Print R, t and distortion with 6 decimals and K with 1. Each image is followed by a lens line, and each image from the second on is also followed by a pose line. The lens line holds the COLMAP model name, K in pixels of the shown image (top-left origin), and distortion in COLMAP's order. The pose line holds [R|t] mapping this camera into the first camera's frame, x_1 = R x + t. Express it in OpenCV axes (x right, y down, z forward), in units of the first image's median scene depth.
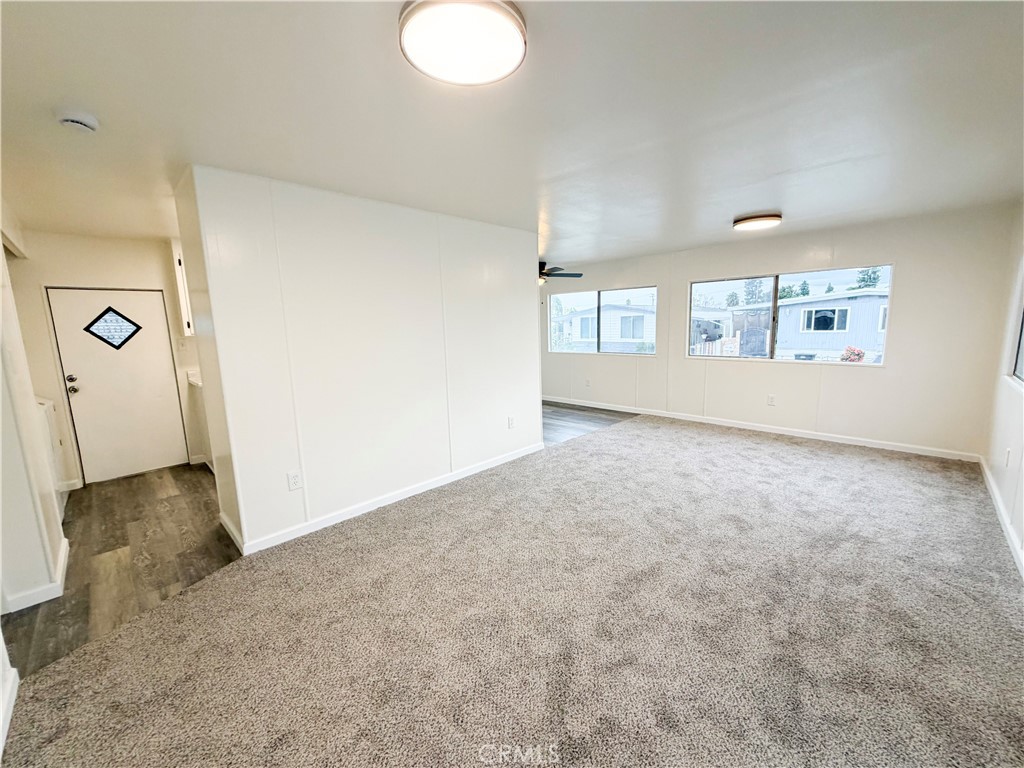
lens RADIAL K [[408.8, 0, 508.8], [0, 408.8, 387.0], [0, 0, 1]] dist [0.001613, -0.000506]
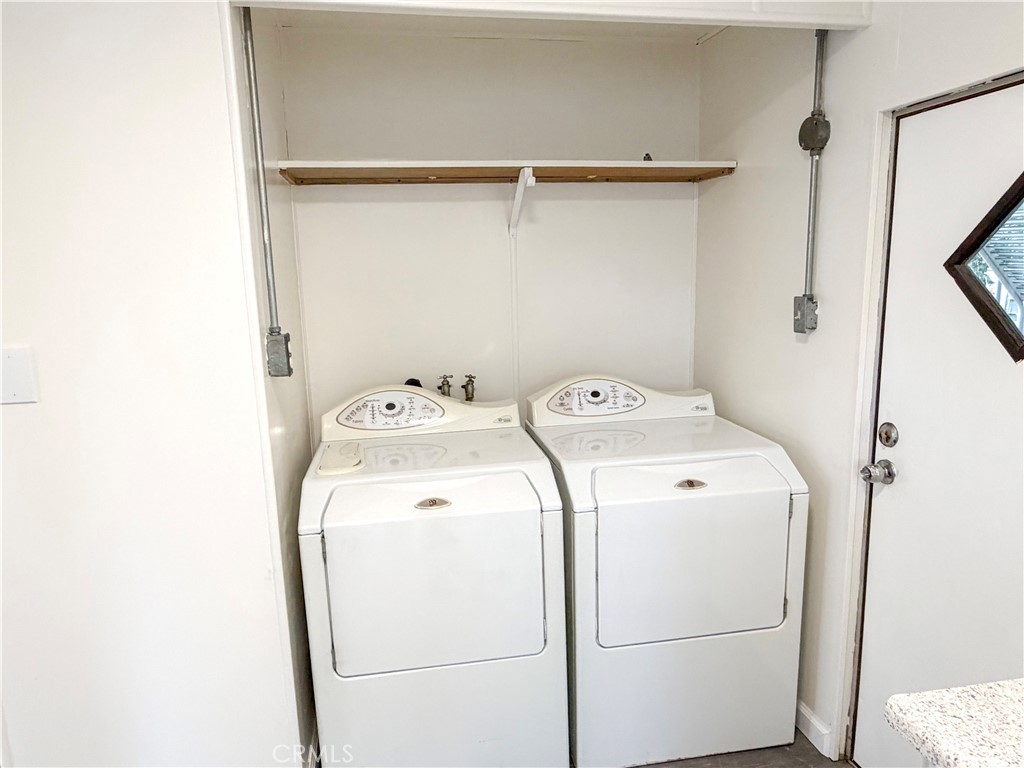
lens RADIAL K [[662.7, 0, 504.6], [0, 662.7, 387.9], [0, 0, 1]] dist [-0.026567, -0.000589]
pose [[-0.569103, 0.186085, -0.800933, -0.385860], [-0.082444, 0.956234, 0.280747, -0.111449], [0.818123, 0.225806, -0.528855, 0.710106]]
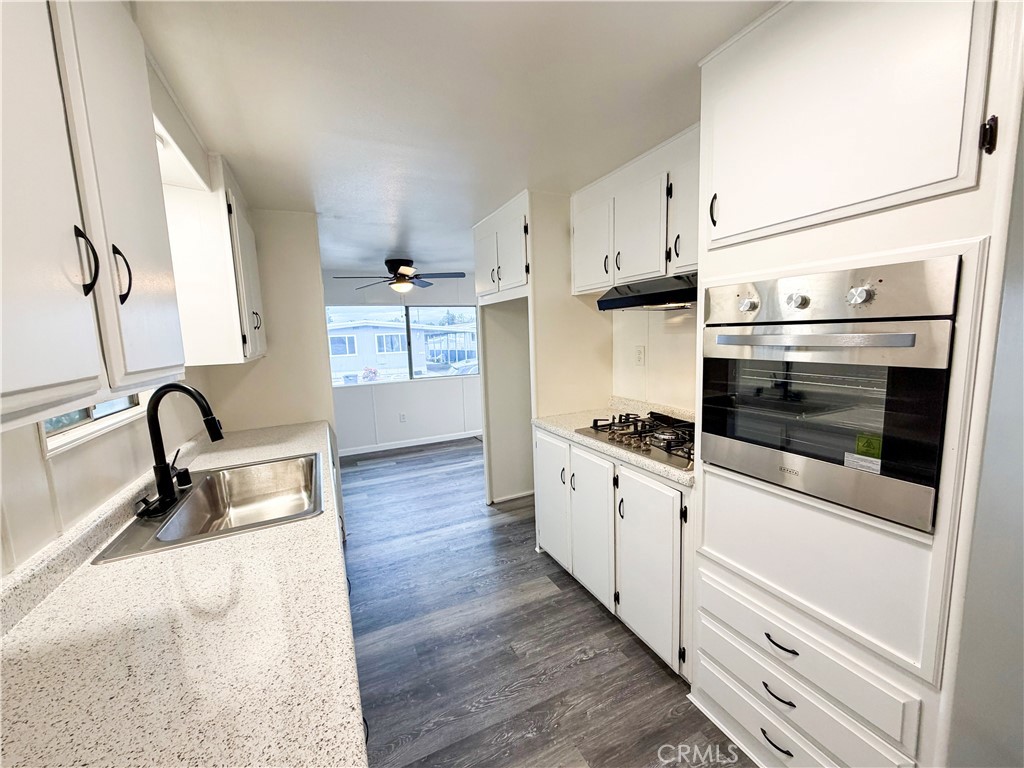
lens RADIAL K [[408.8, 0, 515.6], [0, 408.8, 383.7], [0, 0, 1]] dist [0.001613, -0.000506]
pose [[0.328152, -0.101913, 0.939111, -0.610333], [0.175751, 0.983392, 0.045307, -0.095262], [-0.928132, 0.150182, 0.340613, 0.648379]]
